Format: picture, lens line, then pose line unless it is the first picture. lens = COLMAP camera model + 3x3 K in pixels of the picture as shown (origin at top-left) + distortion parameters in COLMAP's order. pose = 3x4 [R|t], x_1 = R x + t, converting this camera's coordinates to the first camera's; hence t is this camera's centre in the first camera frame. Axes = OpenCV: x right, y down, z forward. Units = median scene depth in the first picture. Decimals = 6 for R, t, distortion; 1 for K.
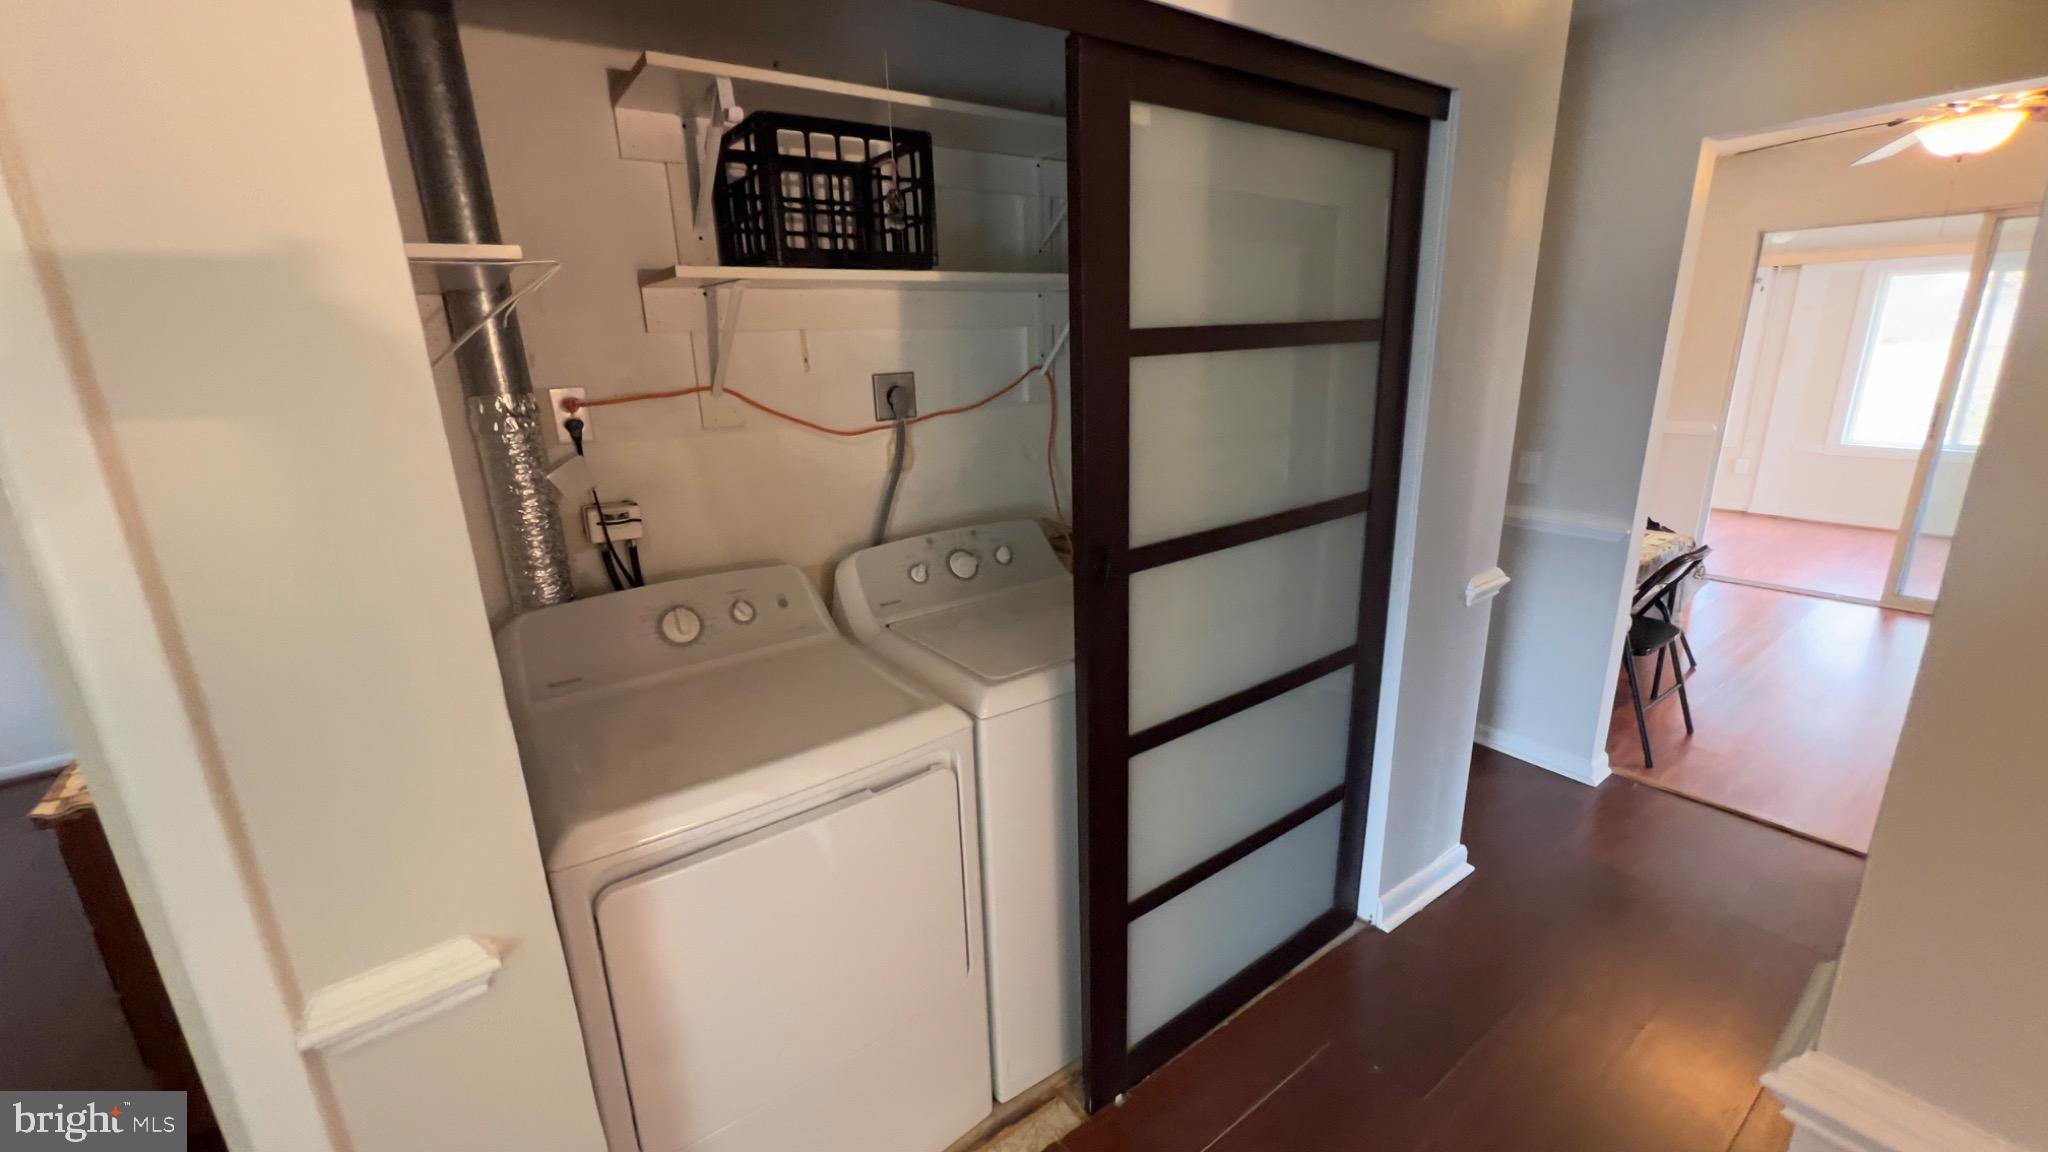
lens RADIAL K [[816.9, 0, 1028.1], [0, 816.9, 566.7], [0, 0, 1]] dist [-0.004072, 0.000769]
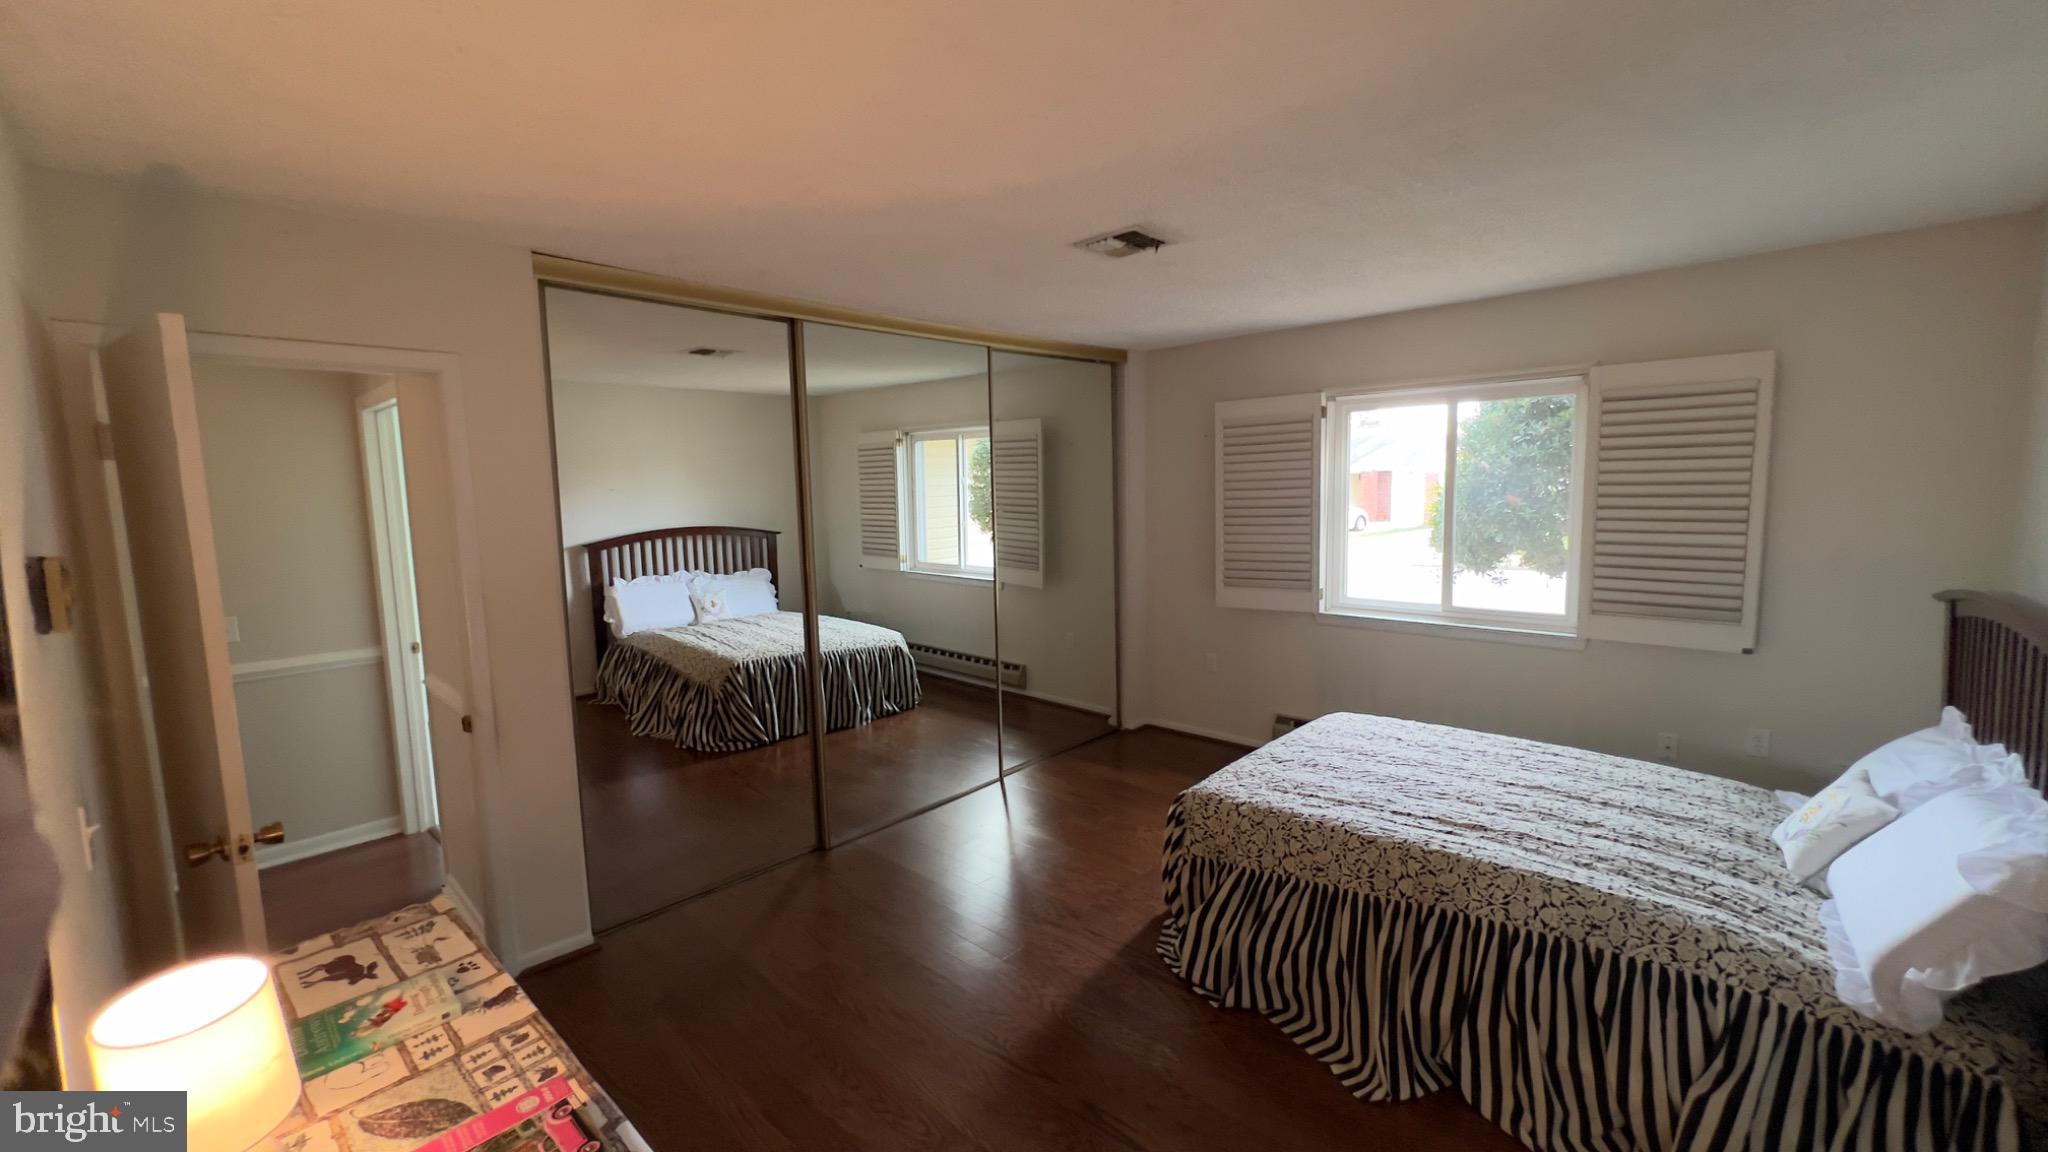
lens RADIAL K [[816.9, 0, 1018.8], [0, 816.9, 566.0], [0, 0, 1]] dist [-0.004072, 0.000769]
pose [[-0.983135, 0.074607, -0.166969, -1.116364], [0.008115, 0.929899, 0.367726, -0.341917], [0.182699, 0.360169, -0.914822, 1.224629]]
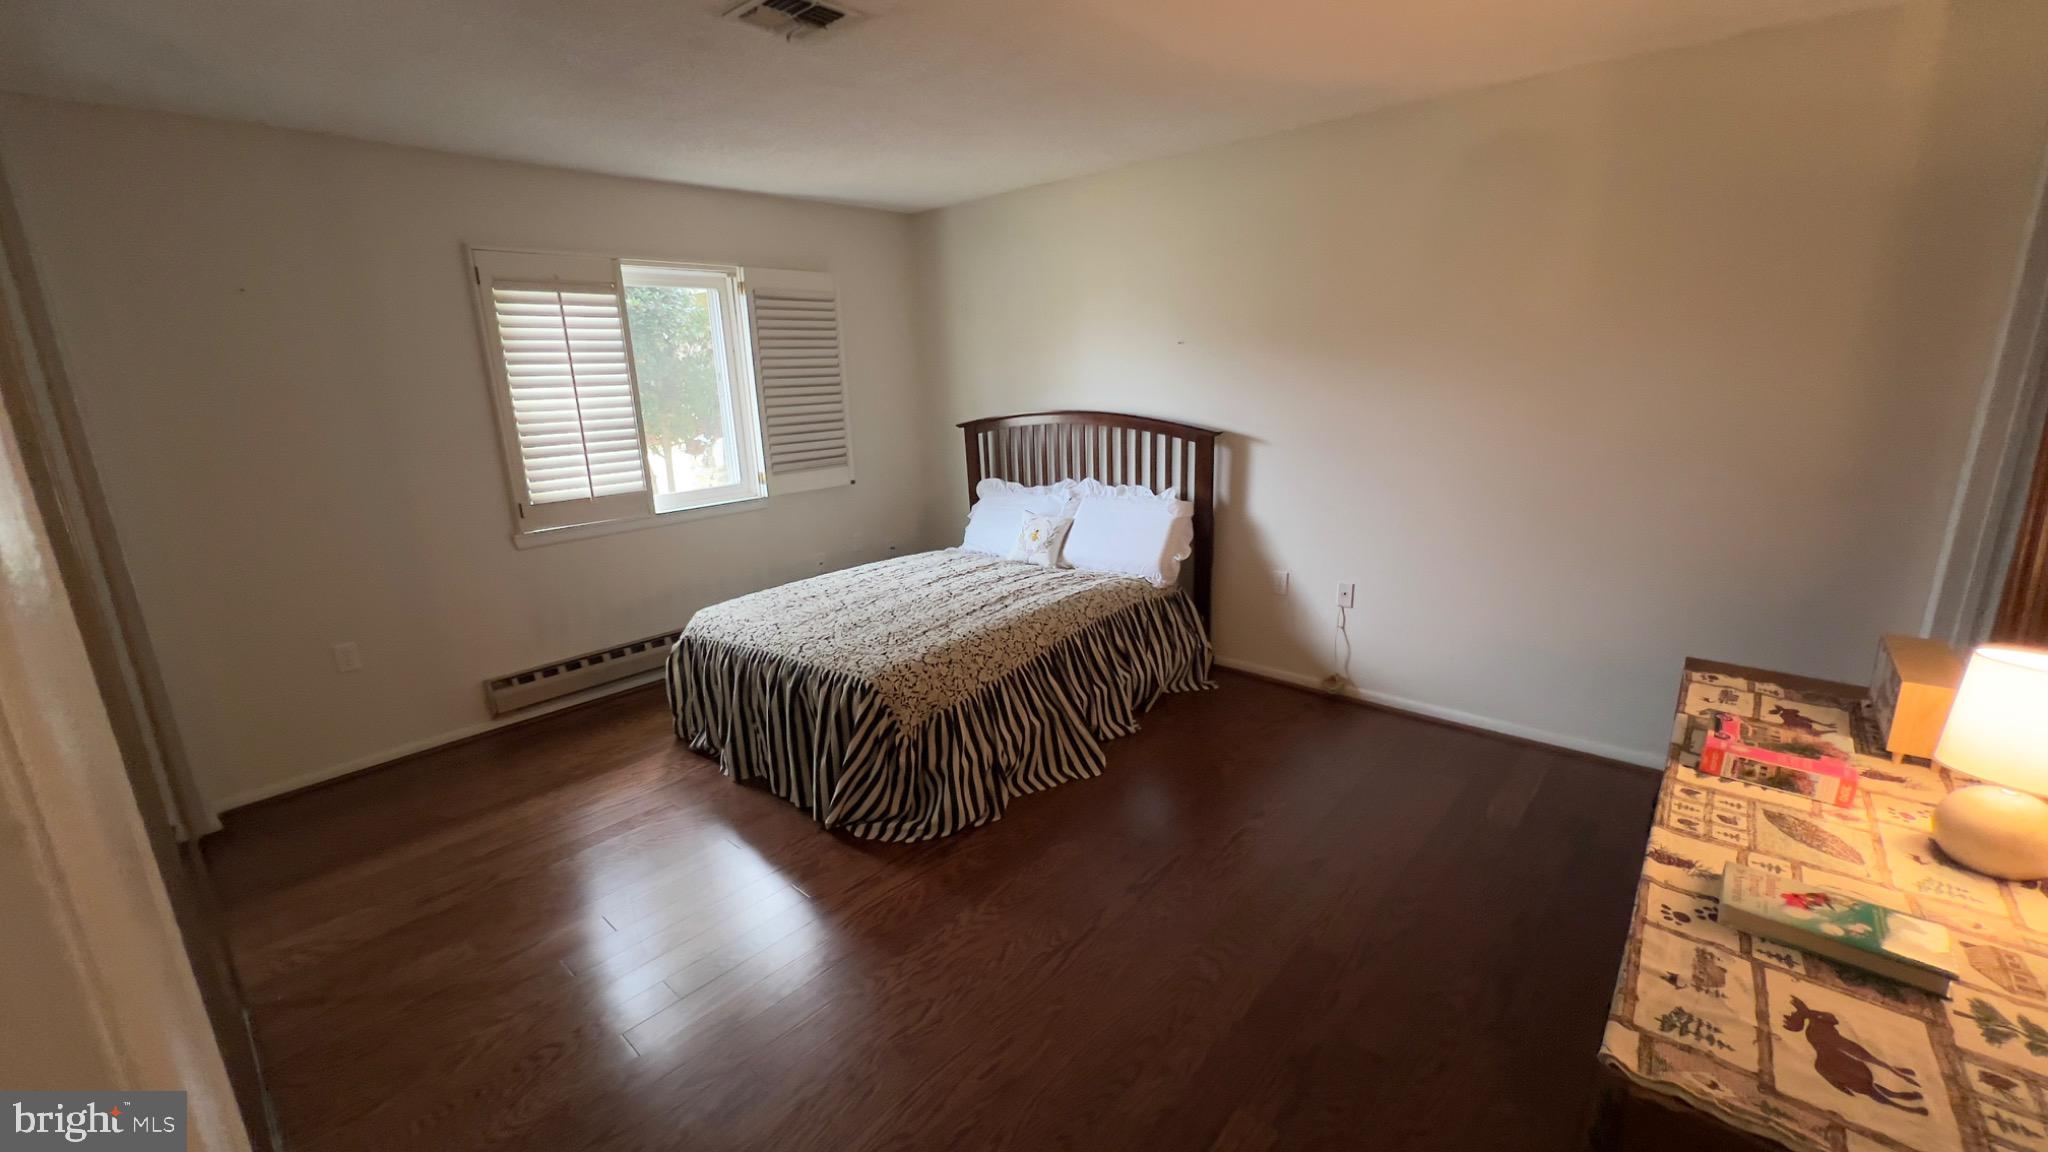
lens RADIAL K [[816.9, 0, 1018.6], [0, 816.9, 570.5], [0, 0, 1]] dist [-0.004072, 0.000769]
pose [[0.201128, 0.265008, -0.943037, -0.491150], [-0.236910, 0.947290, 0.215676, -0.039175], [0.950485, 0.180036, 0.253309, 0.209837]]
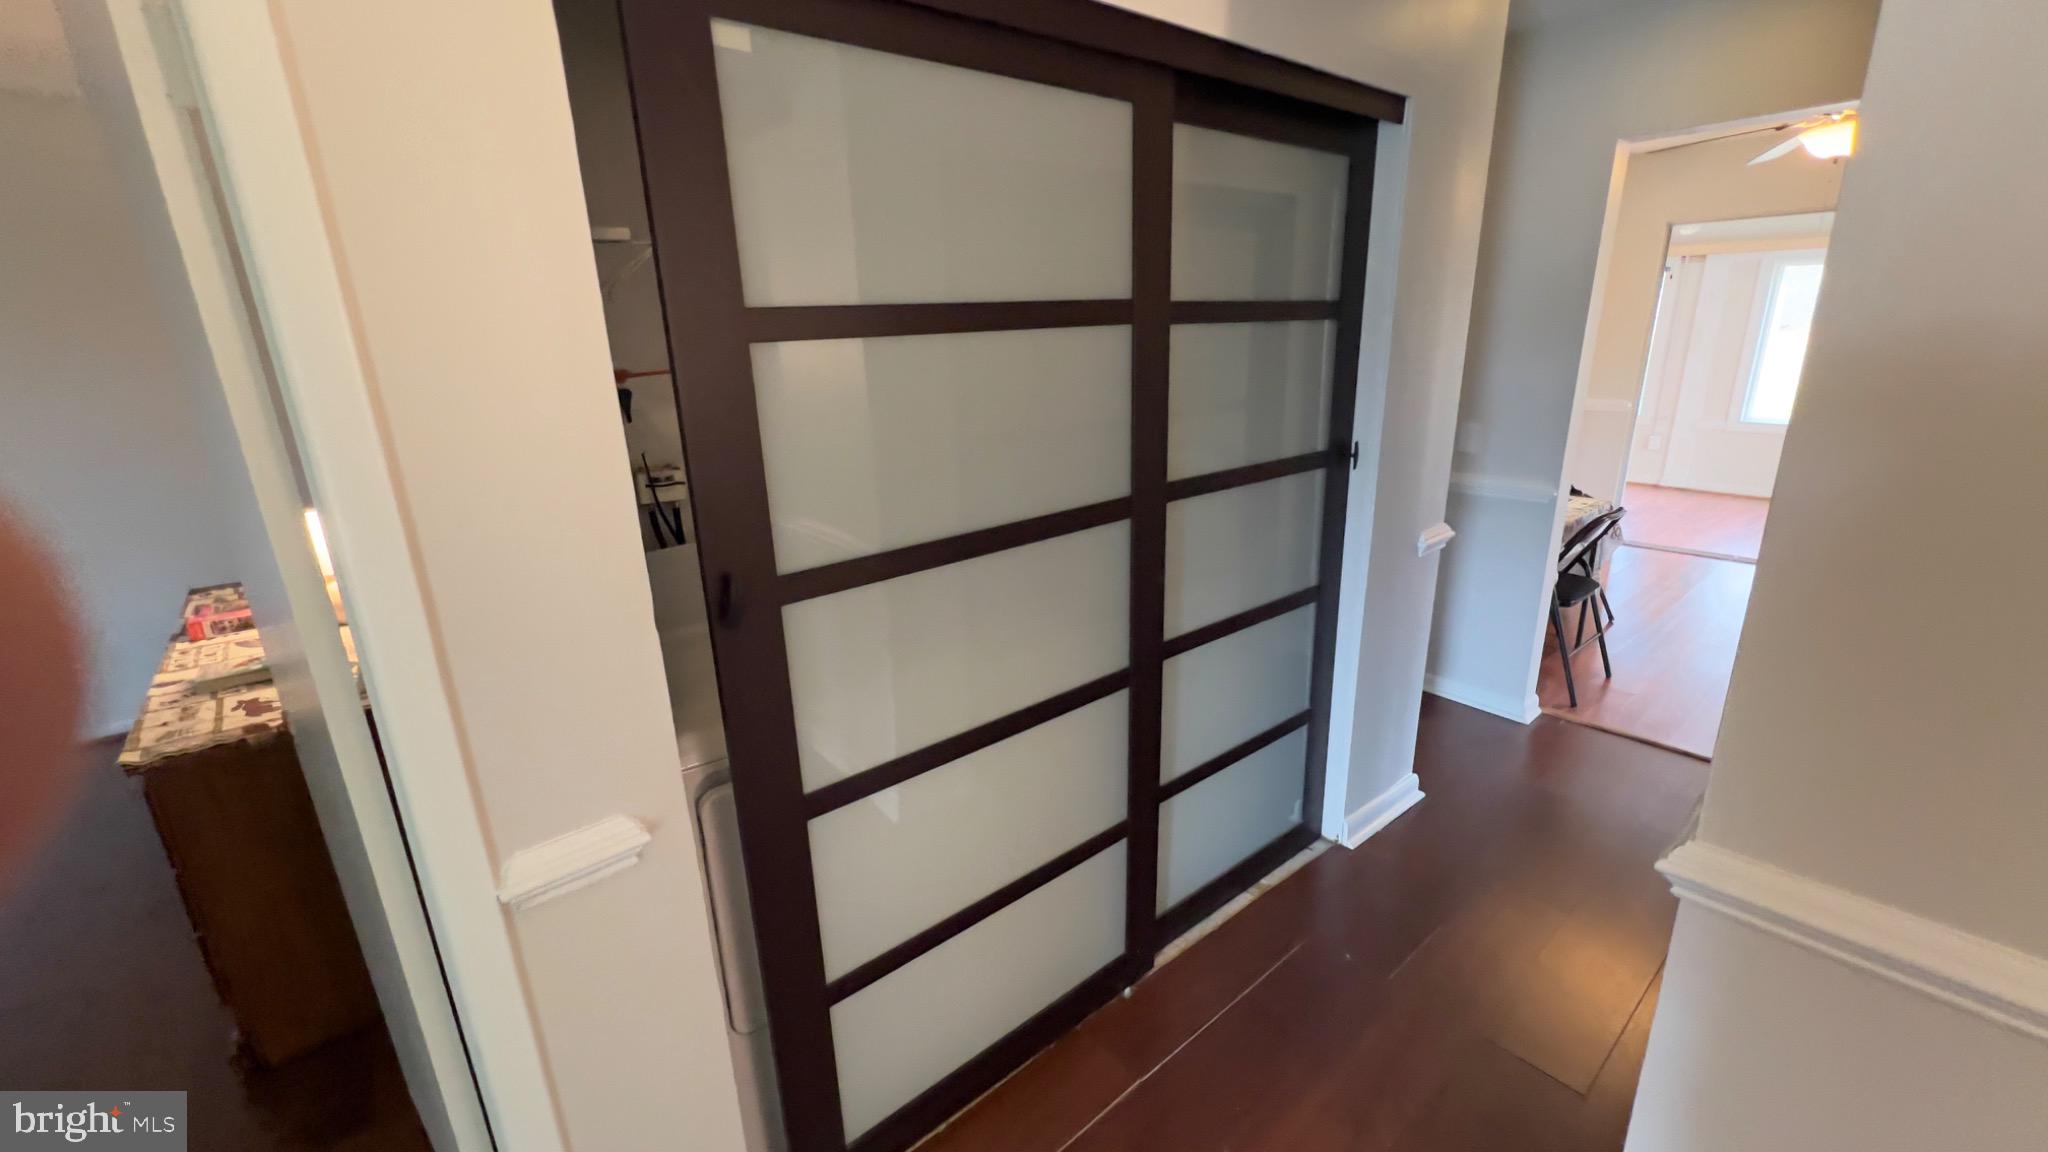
lens RADIAL K [[816.9, 0, 1029.3], [0, 816.9, 567.1], [0, 0, 1]] dist [-0.004072, 0.000769]
pose [[0.997844, -0.016495, 0.063528, -0.060738], [0.015433, 0.999734, 0.017165, 0.029771], [-0.063794, -0.016147, 0.997832, -0.078018]]
